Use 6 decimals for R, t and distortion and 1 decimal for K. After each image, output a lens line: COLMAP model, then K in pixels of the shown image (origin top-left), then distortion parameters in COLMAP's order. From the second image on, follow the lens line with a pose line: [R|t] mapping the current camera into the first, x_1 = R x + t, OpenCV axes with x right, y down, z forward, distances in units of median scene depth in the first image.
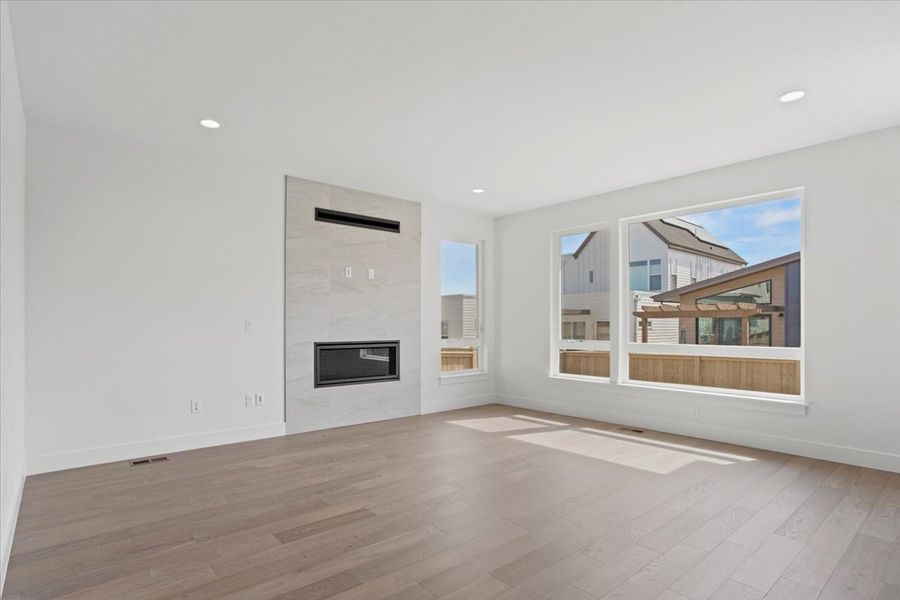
lens RADIAL K [[464.8, 0, 440.0], [0, 464.8, 318.5], [0, 0, 1]] dist [-0.058666, 0.031099]
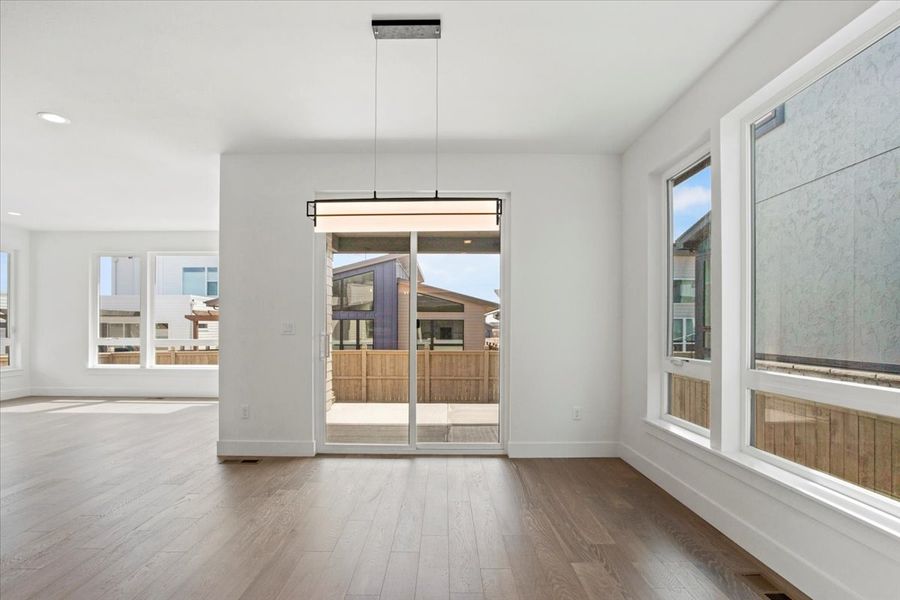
lens RADIAL K [[465.4, 0, 441.7], [0, 465.4, 332.0], [0, 0, 1]] dist [-0.014348, 0.000210]
pose [[0.644401, -0.006190, 0.764663, -0.039266], [-0.012555, 0.999747, 0.018674, -0.002382], [-0.764585, -0.021634, 0.644160, -0.206488]]
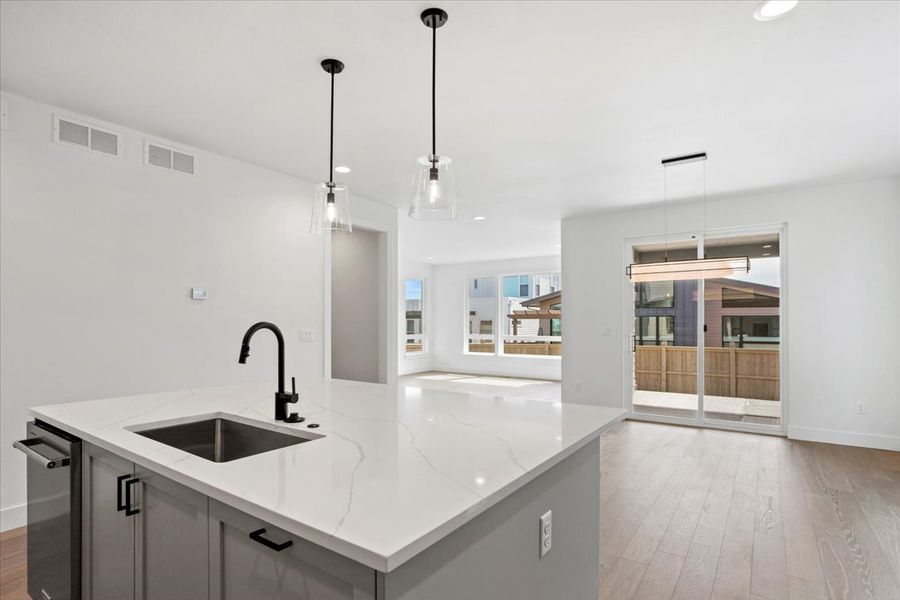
lens RADIAL K [[464.8, 0, 440.0], [0, 464.8, 318.5], [0, 0, 1]] dist [-0.058666, 0.031099]
pose [[0.969086, -0.001349, 0.246718, -0.124678], [-0.000341, 0.999977, 0.006807, -0.011973], [-0.246722, -0.006681, 0.969063, -0.311123]]
